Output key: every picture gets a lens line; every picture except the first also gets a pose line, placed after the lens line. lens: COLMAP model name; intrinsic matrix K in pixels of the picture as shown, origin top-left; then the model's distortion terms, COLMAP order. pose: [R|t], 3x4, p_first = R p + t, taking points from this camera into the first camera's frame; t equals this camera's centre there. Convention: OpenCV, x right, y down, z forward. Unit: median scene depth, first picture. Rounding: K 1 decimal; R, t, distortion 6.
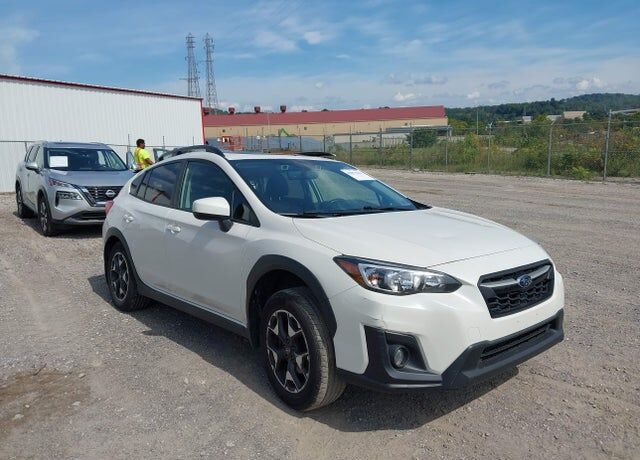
lens RADIAL K [[490.1, 0, 316.4], [0, 490.1, 226.6], [0, 0, 1]] dist [0.012659, -0.004521]
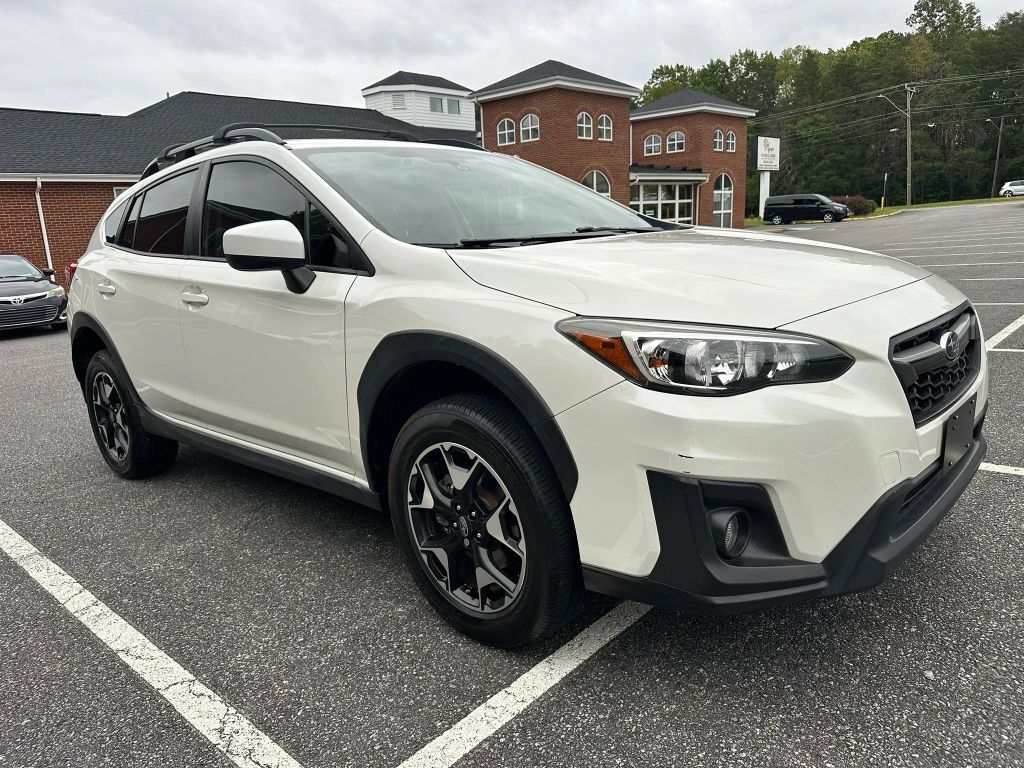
lens RADIAL K [[706.8, 0, 507.0], [0, 706.8, 377.3], [0, 0, 1]] dist [0.018286, -0.001151]
pose [[0.992887, -0.076259, 0.091428, -0.074325], [0.066599, 0.992301, 0.104423, 0.044080], [-0.098687, -0.097592, 0.990321, 0.384100]]
